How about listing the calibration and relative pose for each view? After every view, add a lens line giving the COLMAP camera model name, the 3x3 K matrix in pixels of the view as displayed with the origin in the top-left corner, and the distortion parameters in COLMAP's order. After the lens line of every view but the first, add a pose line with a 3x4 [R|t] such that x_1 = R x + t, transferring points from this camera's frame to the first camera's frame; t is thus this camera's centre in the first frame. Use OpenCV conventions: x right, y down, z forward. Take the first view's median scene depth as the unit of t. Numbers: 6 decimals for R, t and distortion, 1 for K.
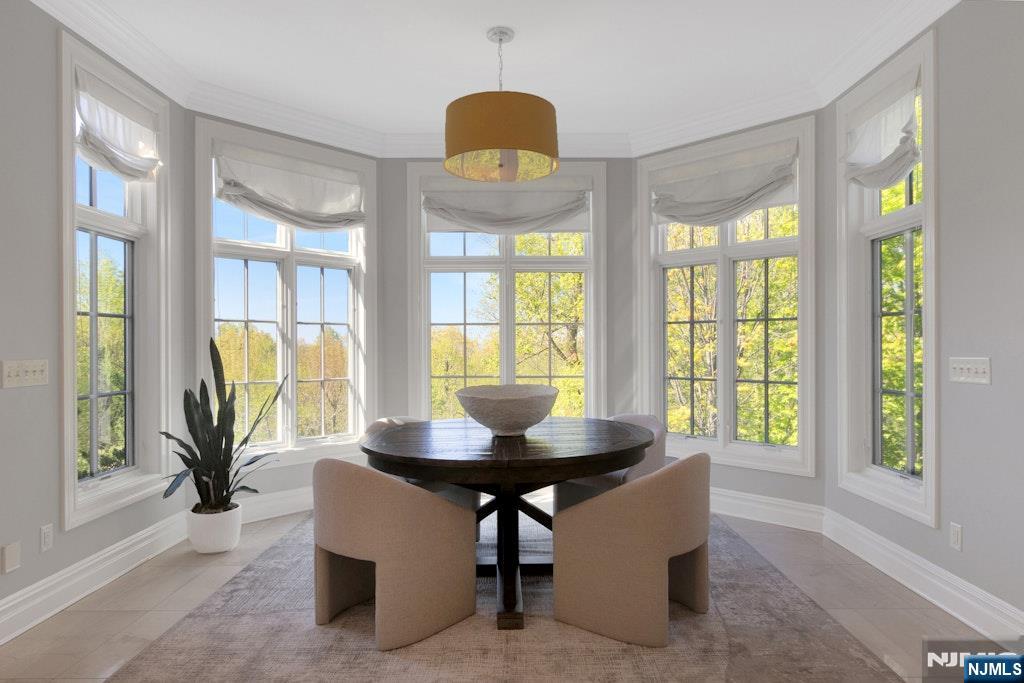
lens RADIAL K [[608.1, 0, 512.0], [0, 608.1, 341.5], [0, 0, 1]] dist [-0.000203, -0.000473]
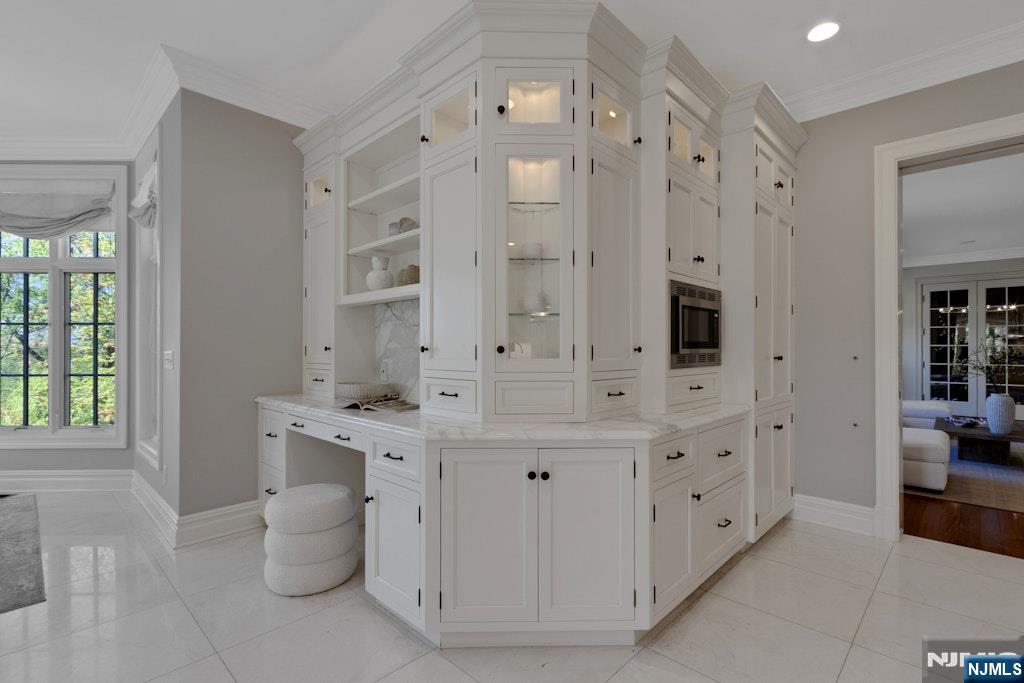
lens RADIAL K [[477.3, 0, 512.0], [0, 477.3, 341.5], [0, 0, 1]] dist [0.001298, -0.000085]
pose [[0.689207, 0.000669, 0.724564, 0.294006], [-0.001628, 0.999998, 0.000625, -0.002441], [-0.724563, -0.001610, 0.689207, -0.250332]]
